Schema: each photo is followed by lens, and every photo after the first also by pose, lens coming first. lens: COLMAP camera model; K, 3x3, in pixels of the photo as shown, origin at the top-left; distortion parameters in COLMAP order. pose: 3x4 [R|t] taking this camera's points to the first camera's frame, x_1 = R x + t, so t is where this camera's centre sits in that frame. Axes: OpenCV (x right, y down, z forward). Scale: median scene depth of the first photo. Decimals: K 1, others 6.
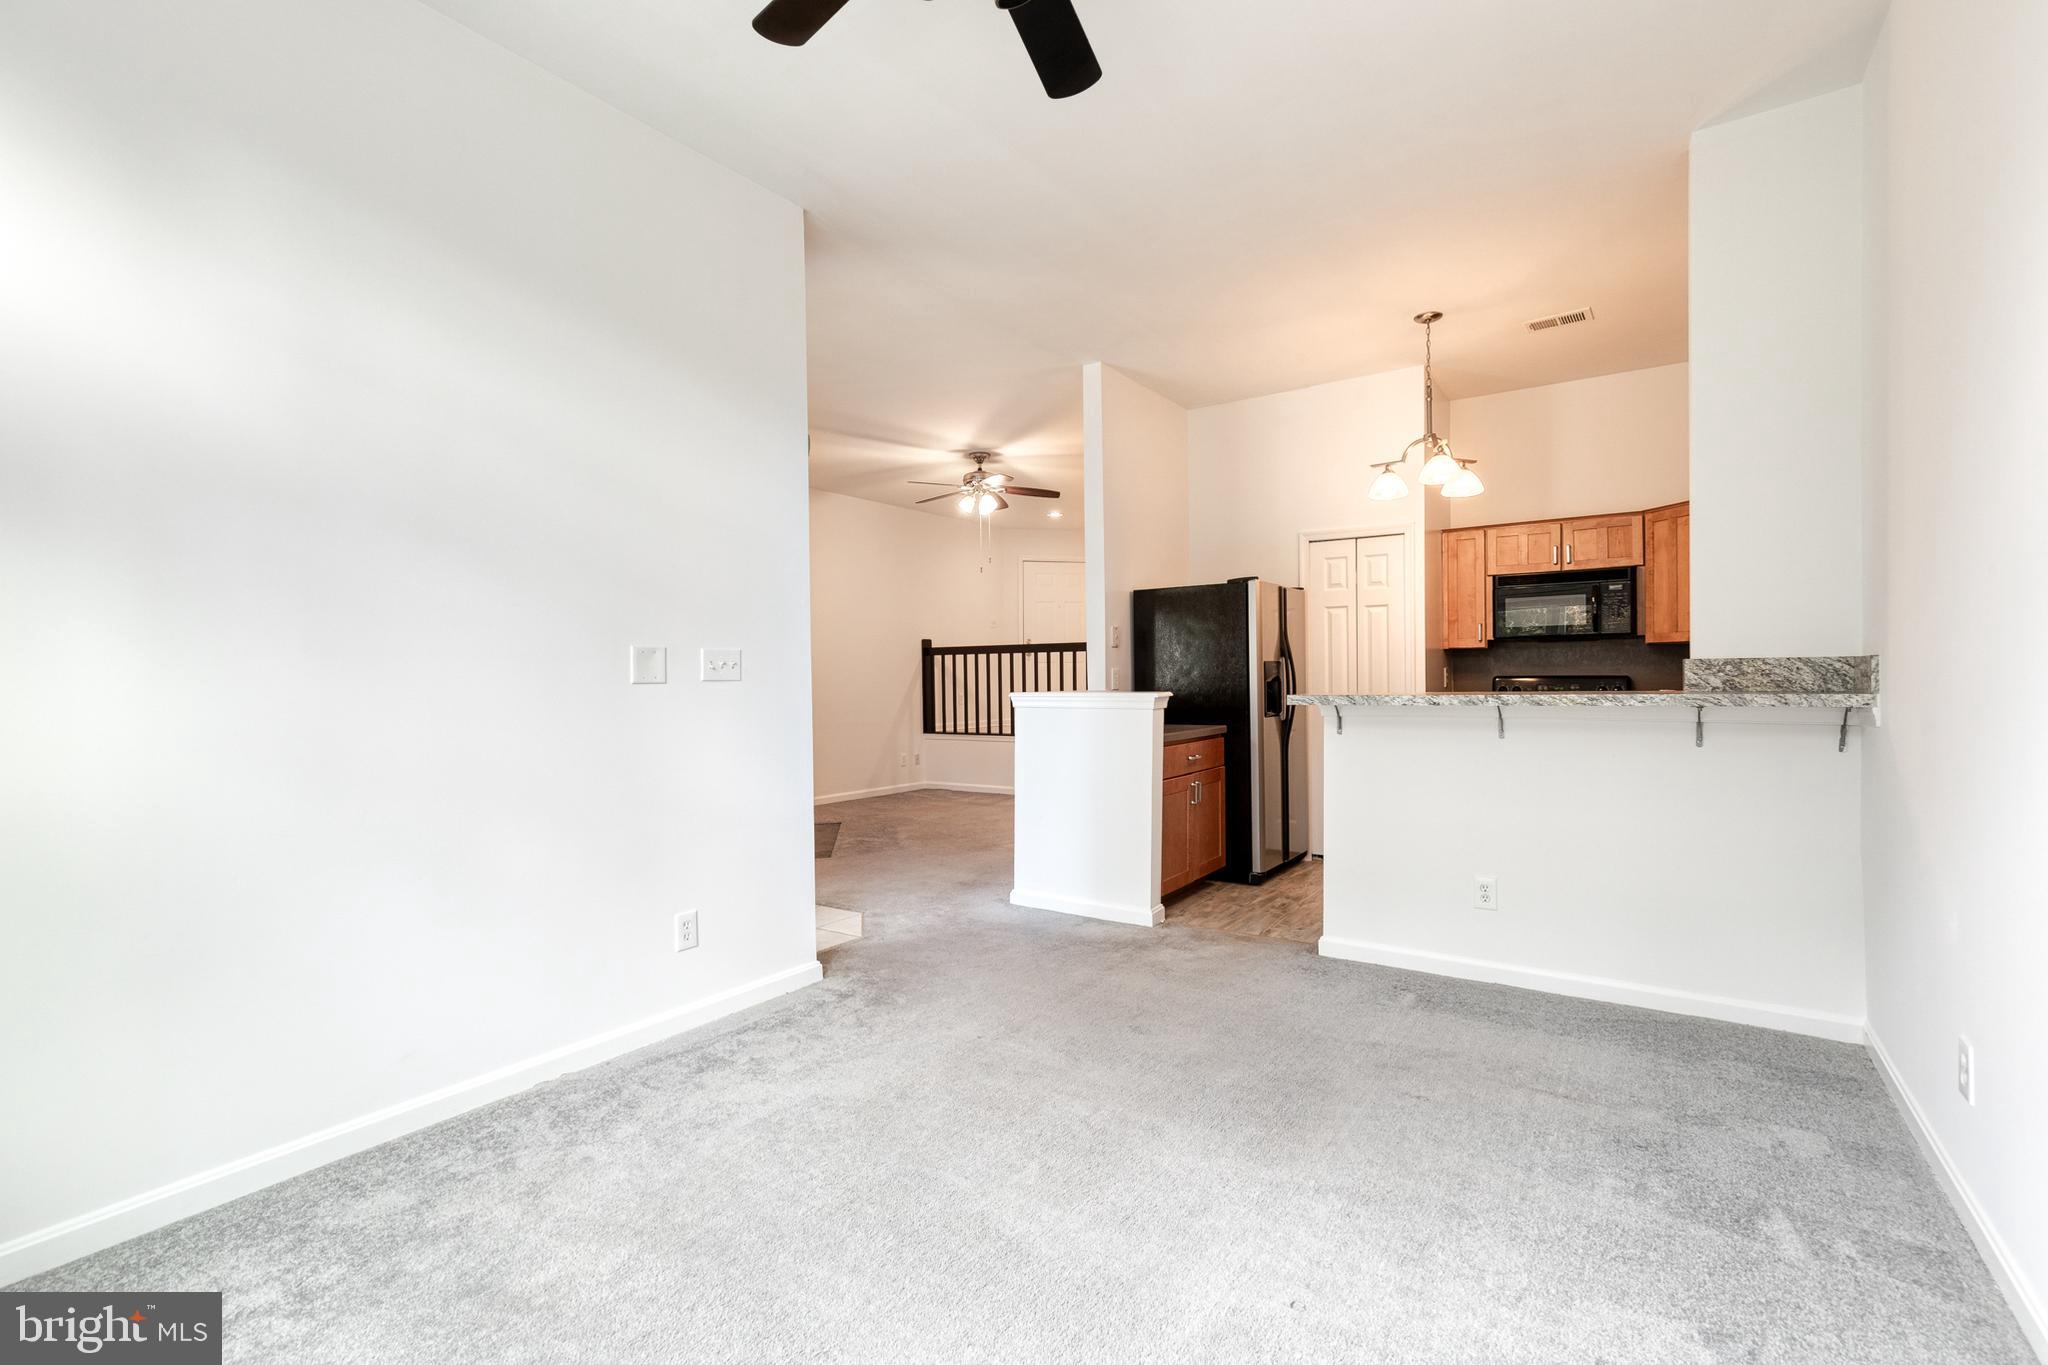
lens RADIAL K [[896.1, 0, 1055.0], [0, 896.1, 688.2], [0, 0, 1]] dist [0.011099, -0.000527]
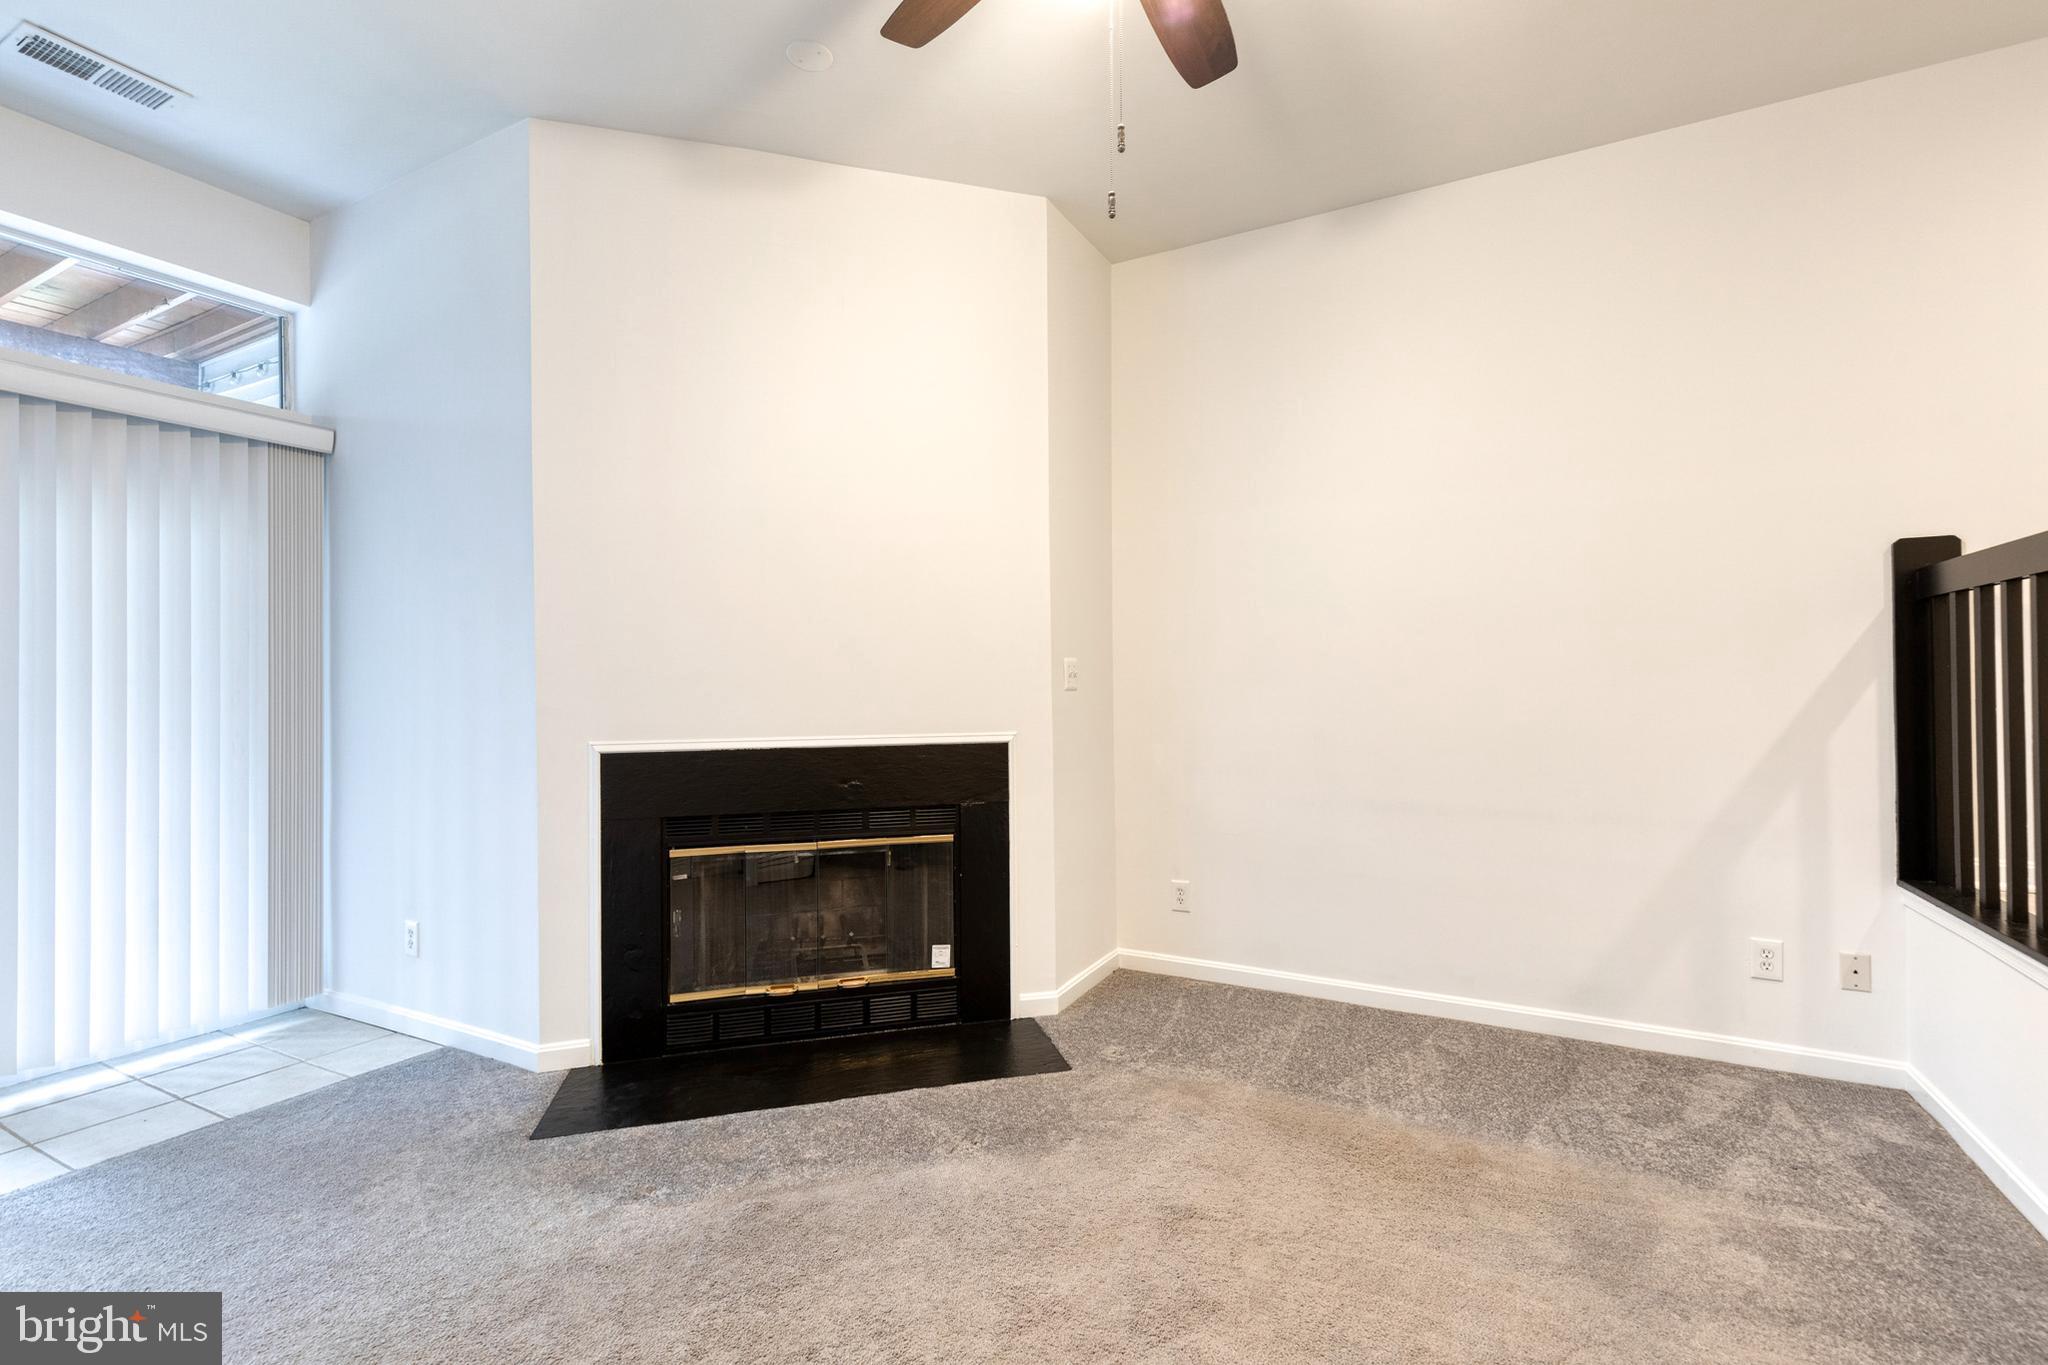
lens RADIAL K [[927.5, 0, 1024.0], [0, 927.5, 682.5], [0, 0, 1]] dist [0.012396, -0.001102]
pose [[0.092530, 0.003989, -0.995702, 0.196309], [-0.004591, 0.999983, 0.003580, -0.014089], [0.995699, 0.004240, 0.092547, 1.345069]]
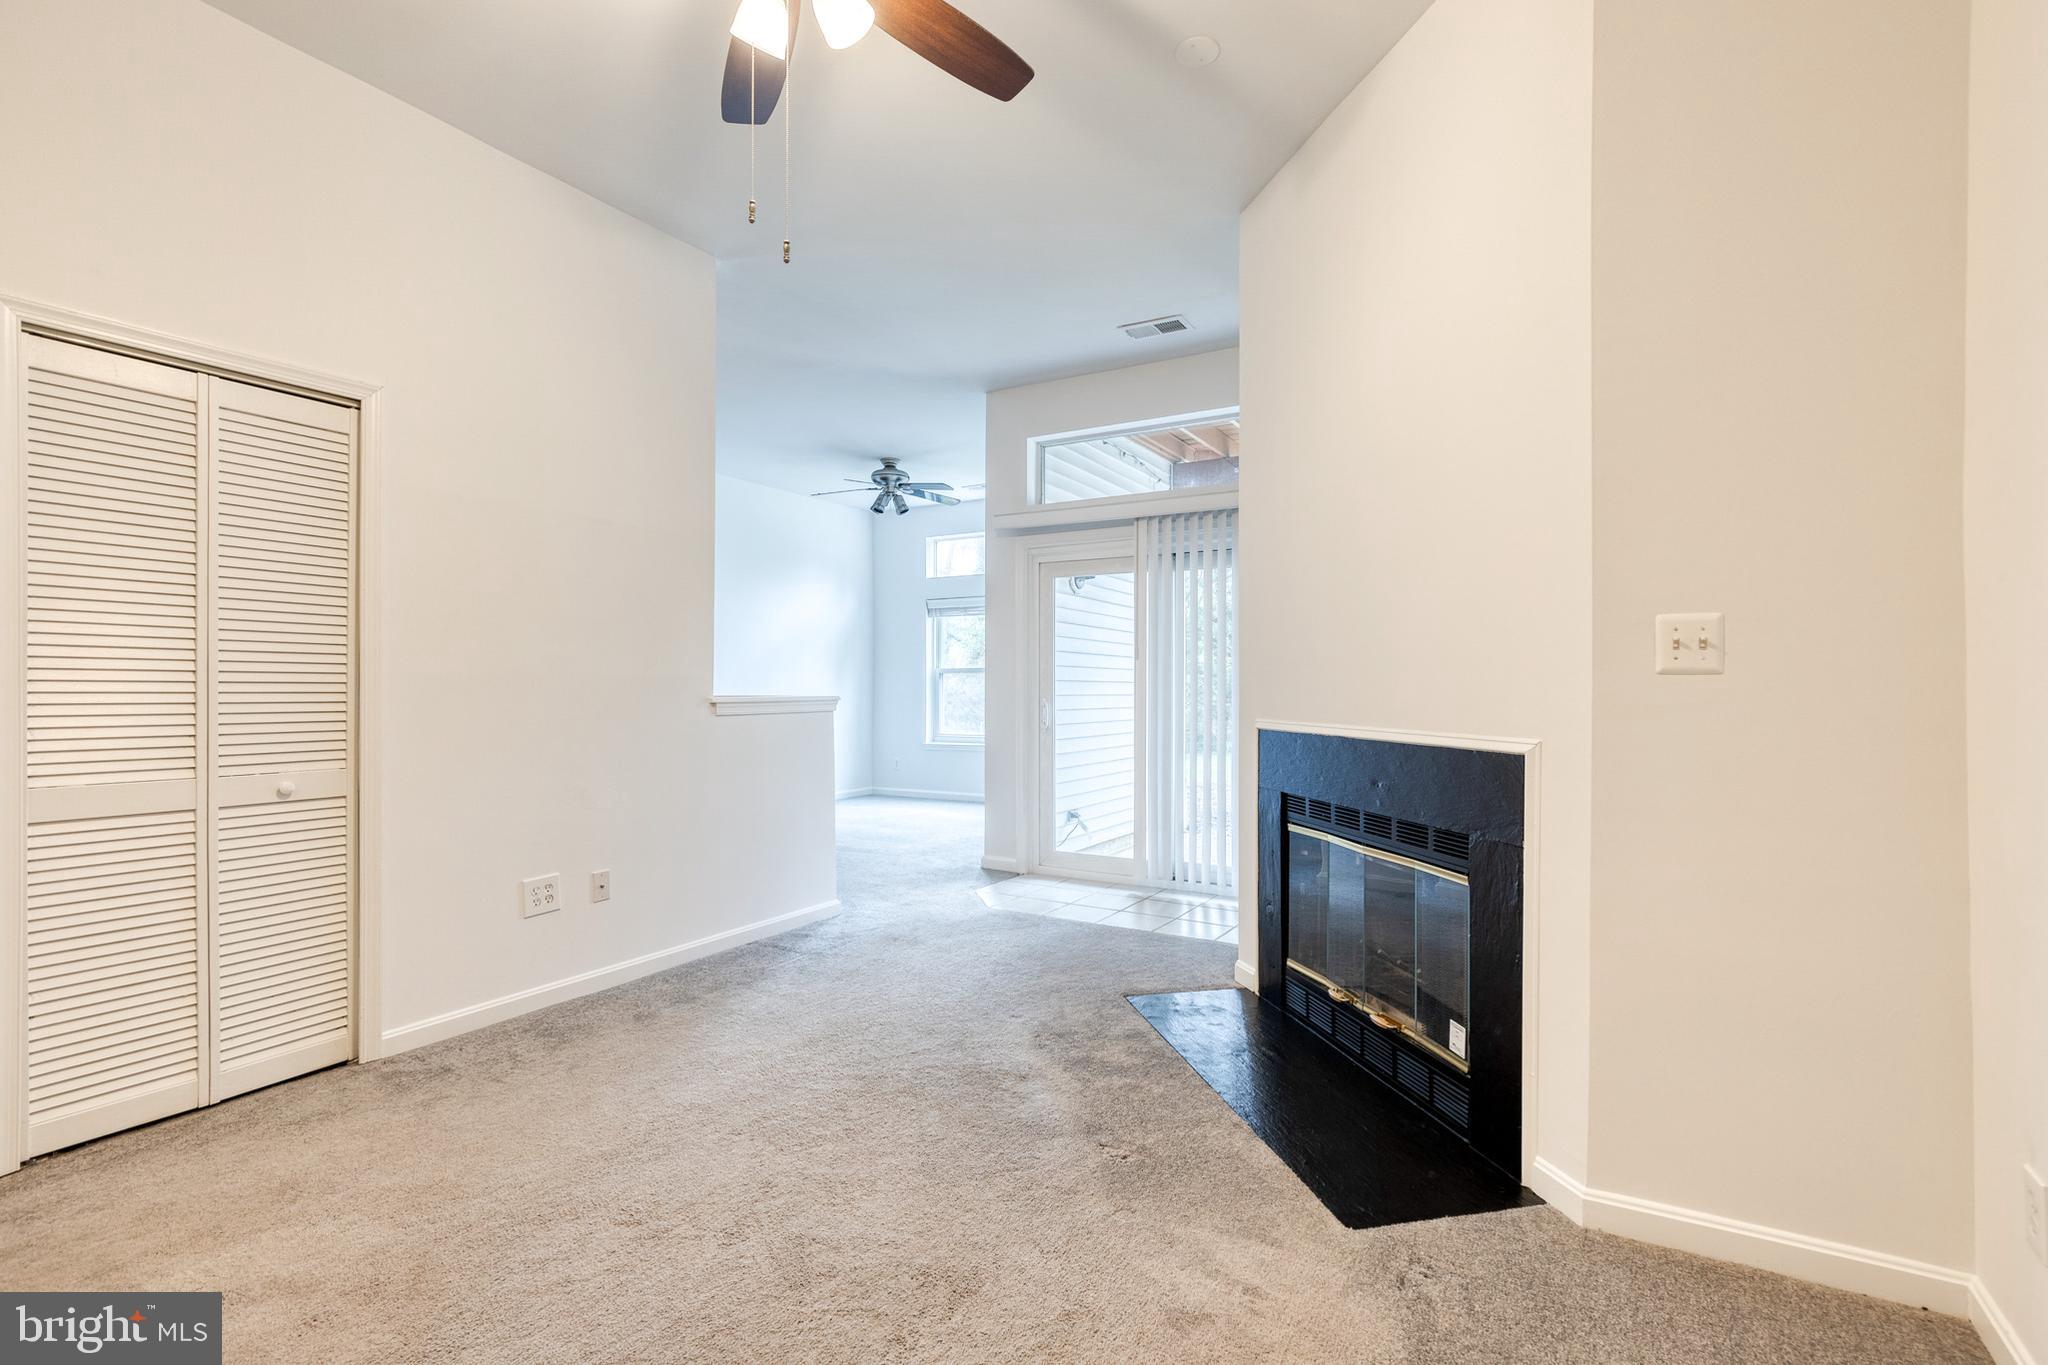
lens RADIAL K [[898.7, 0, 1028.3], [0, 898.7, 686.1], [0, 0, 1]] dist [0.016061, -0.004849]
pose [[-0.997568, 0.008965, -0.069115, -0.197857], [0.008041, 0.999875, 0.013633, -0.008001], [0.069229, 0.013044, -0.997516, 1.781124]]
